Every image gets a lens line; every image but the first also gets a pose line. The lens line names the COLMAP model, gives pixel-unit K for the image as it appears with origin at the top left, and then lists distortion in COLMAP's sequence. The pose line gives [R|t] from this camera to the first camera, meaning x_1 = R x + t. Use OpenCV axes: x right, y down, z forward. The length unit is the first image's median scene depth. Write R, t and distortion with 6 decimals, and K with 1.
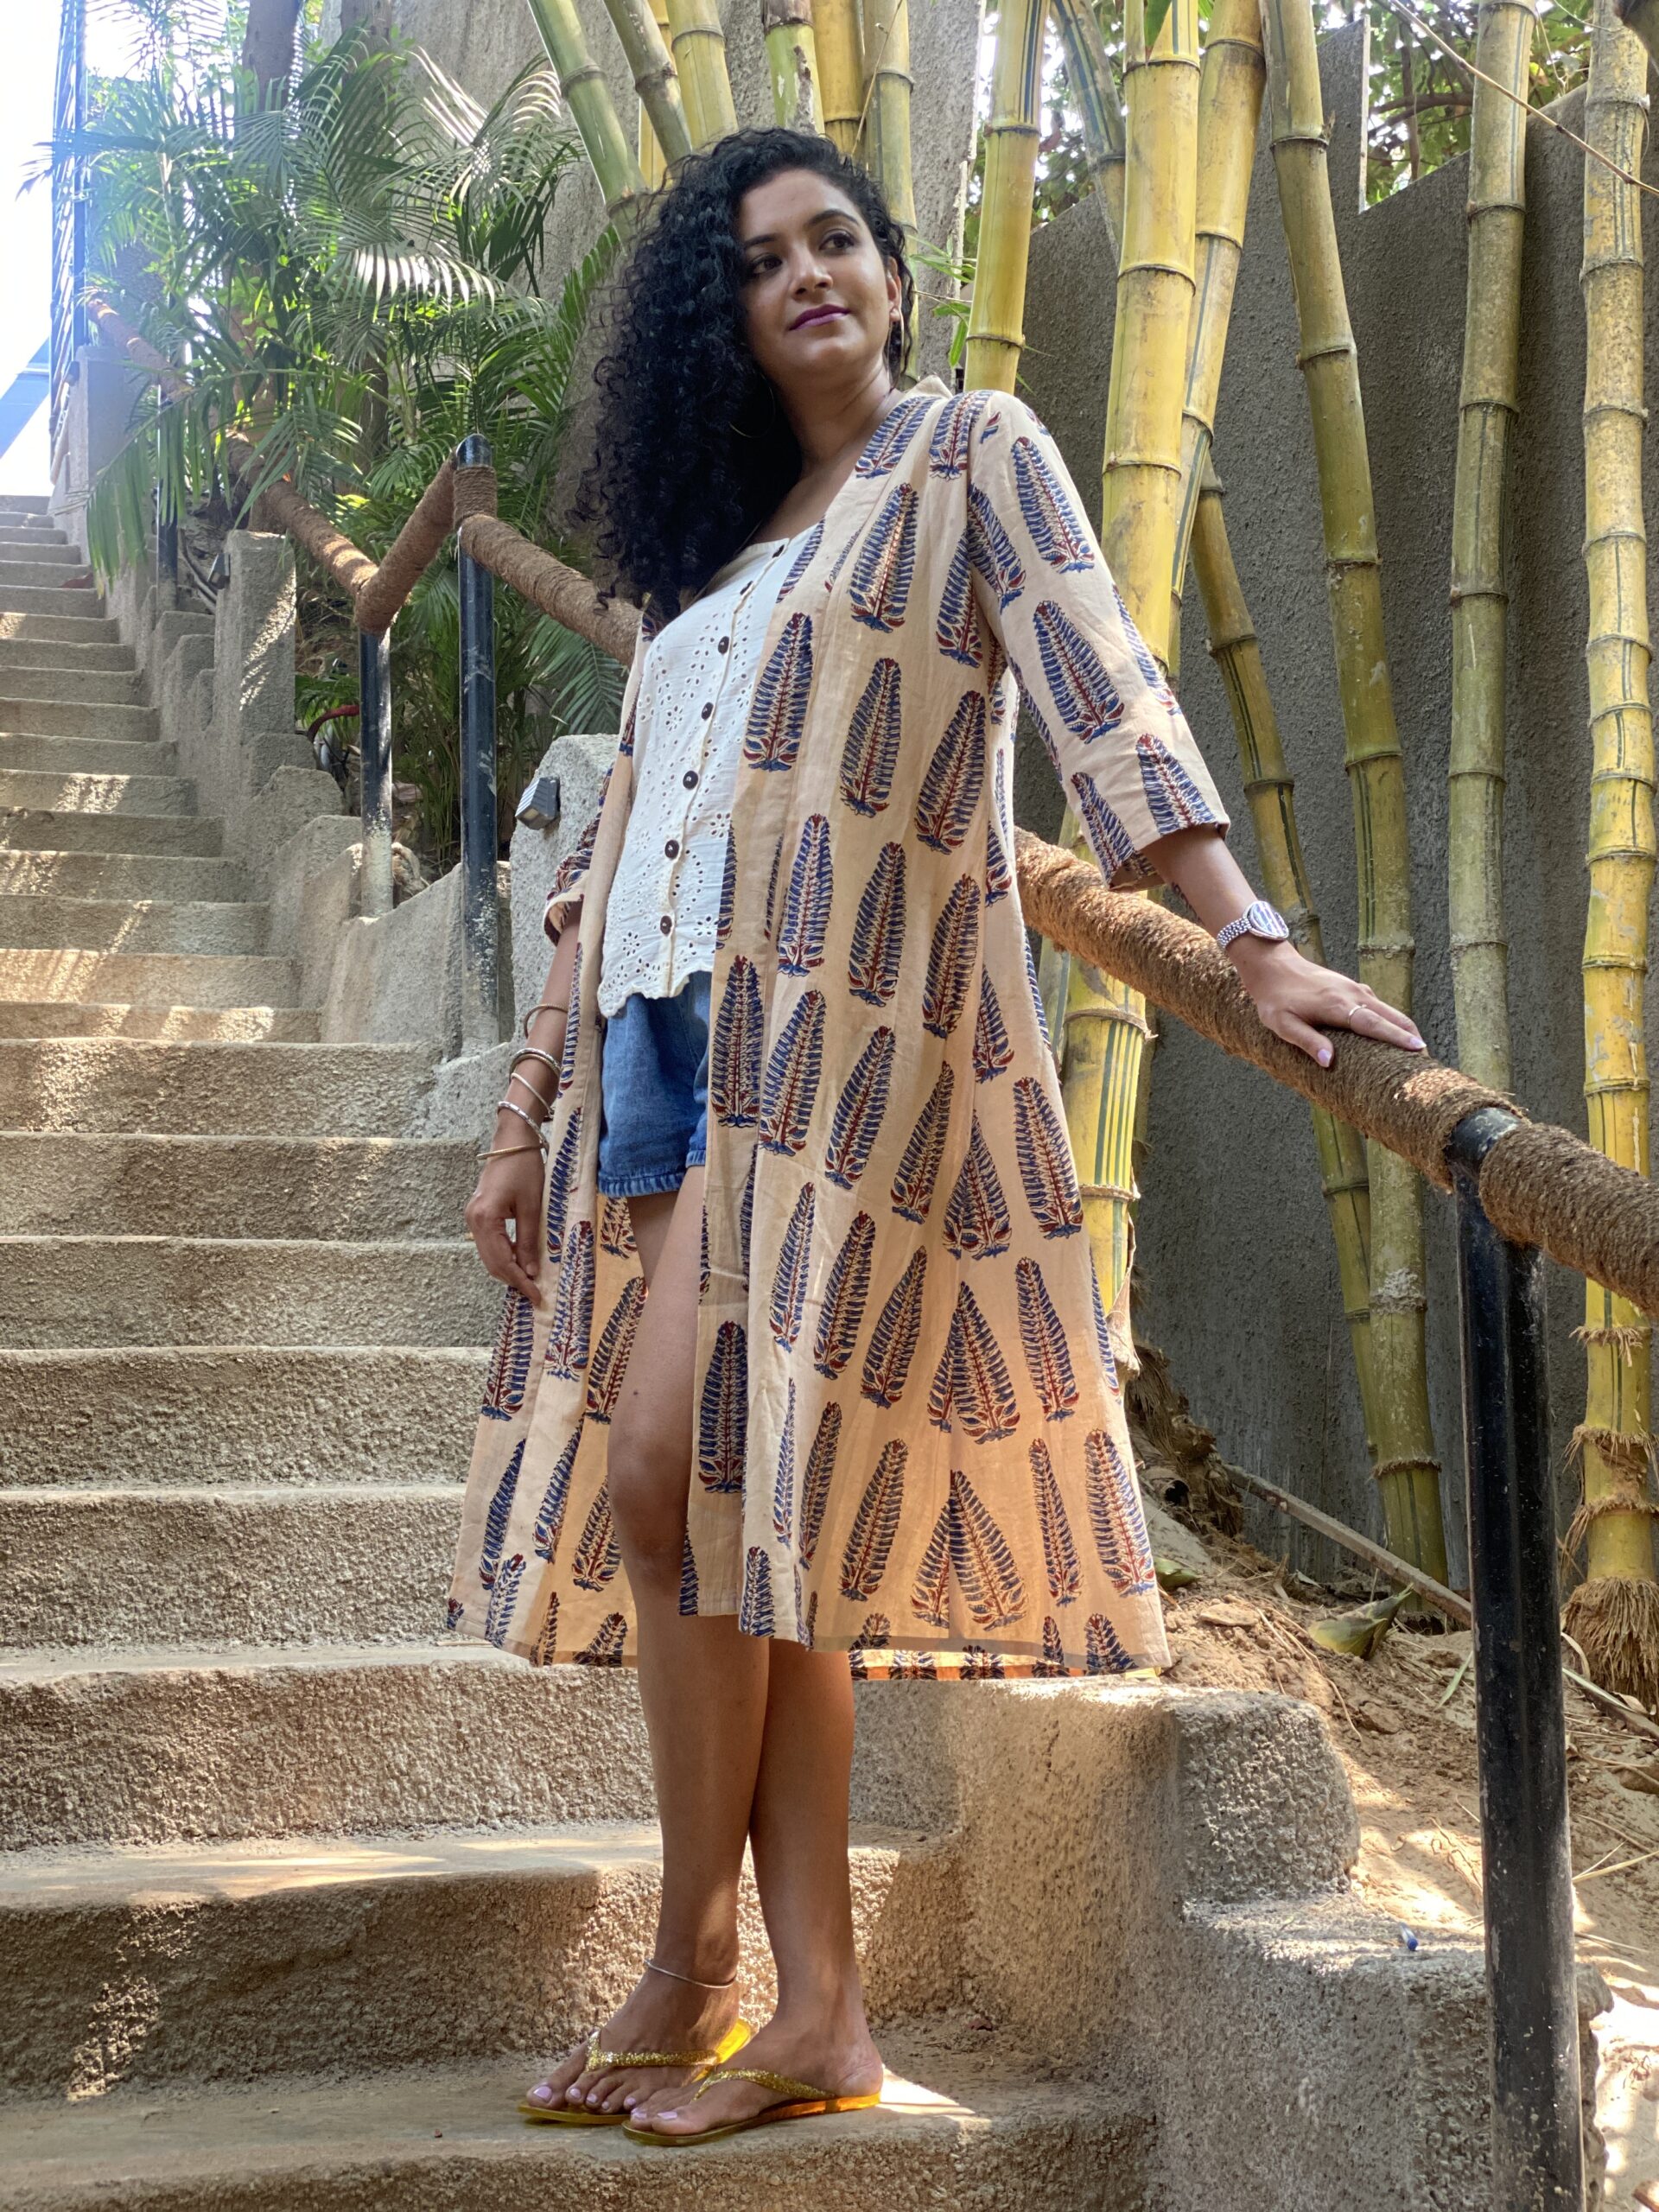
lens RADIAL K [[3309.9, 0, 829.5], [0, 3309.9, 1106.0], [0, 0, 1]] dist [0.208599, -0.648006]
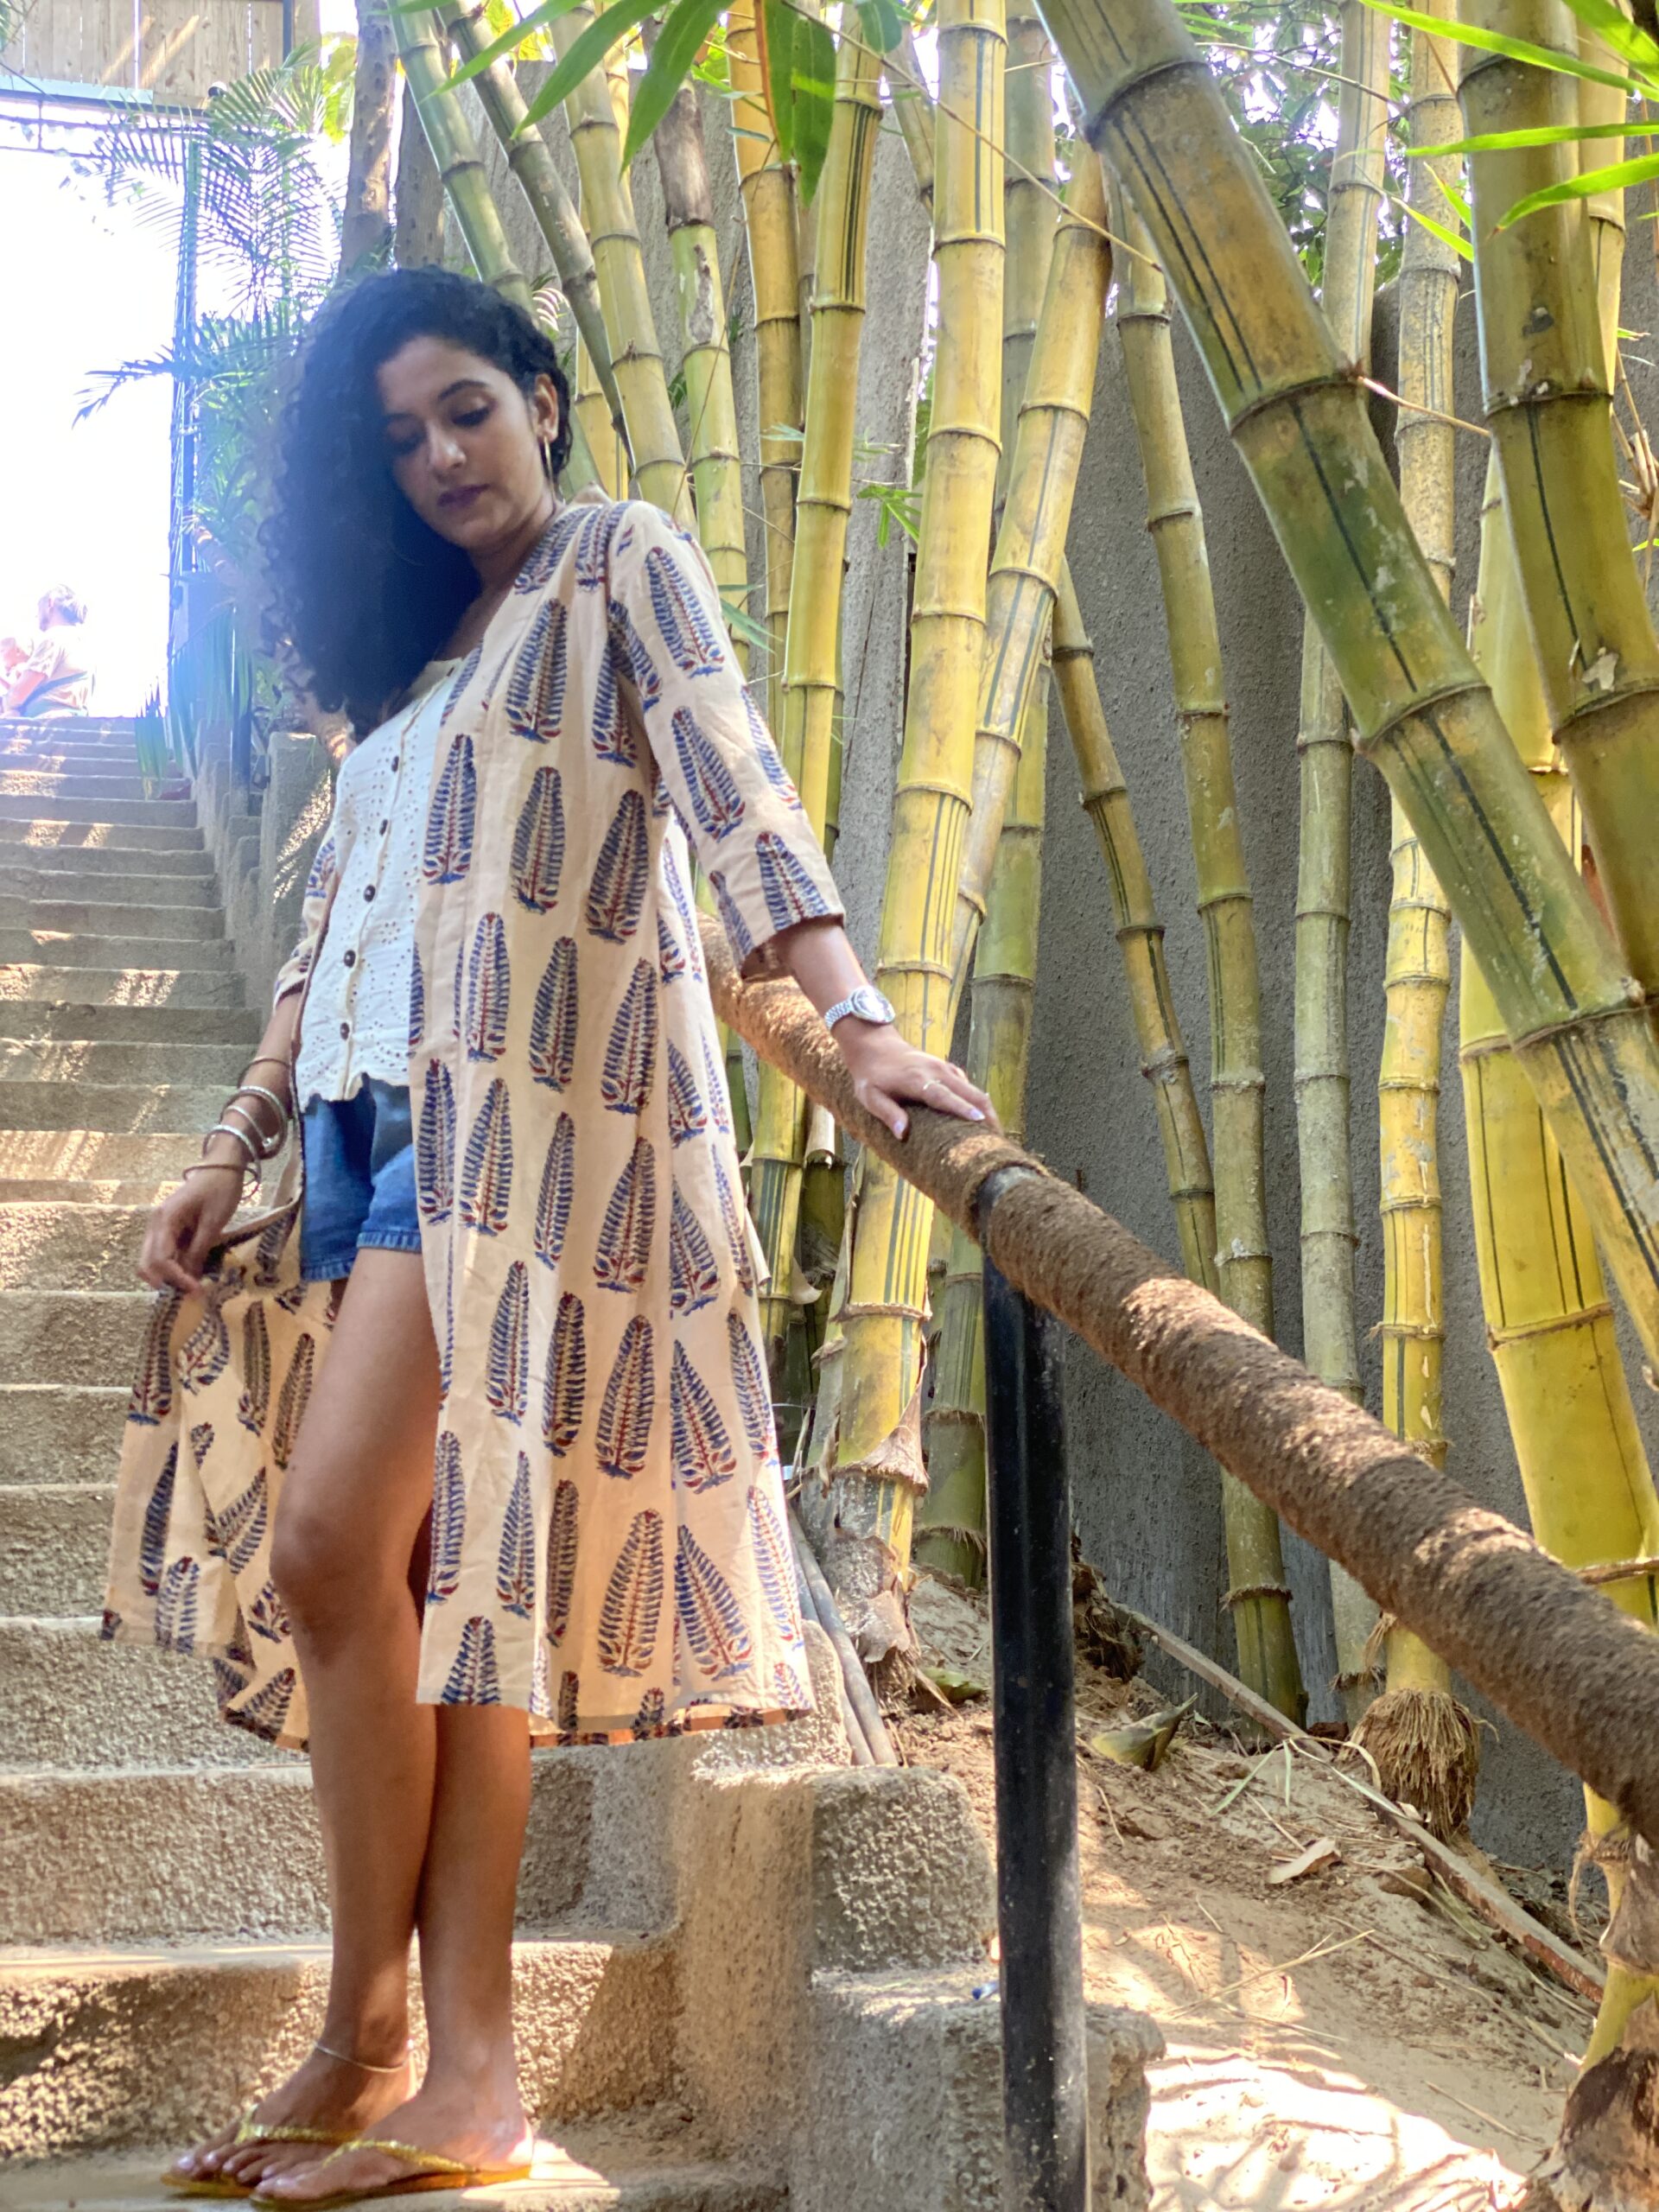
lens RADIAL K [[3328.9, 0, 927.4], [0, 3328.9, 1070.8], [0, 0, 1]] dist [0.177931, -0.482101]
pose [[0.998784, -0.015308, -0.046873, 0.150252], [0.011540, 0.996757, -0.079639, 0.036347], [0.047940, 0.079002, 0.995721, -0.030819]]
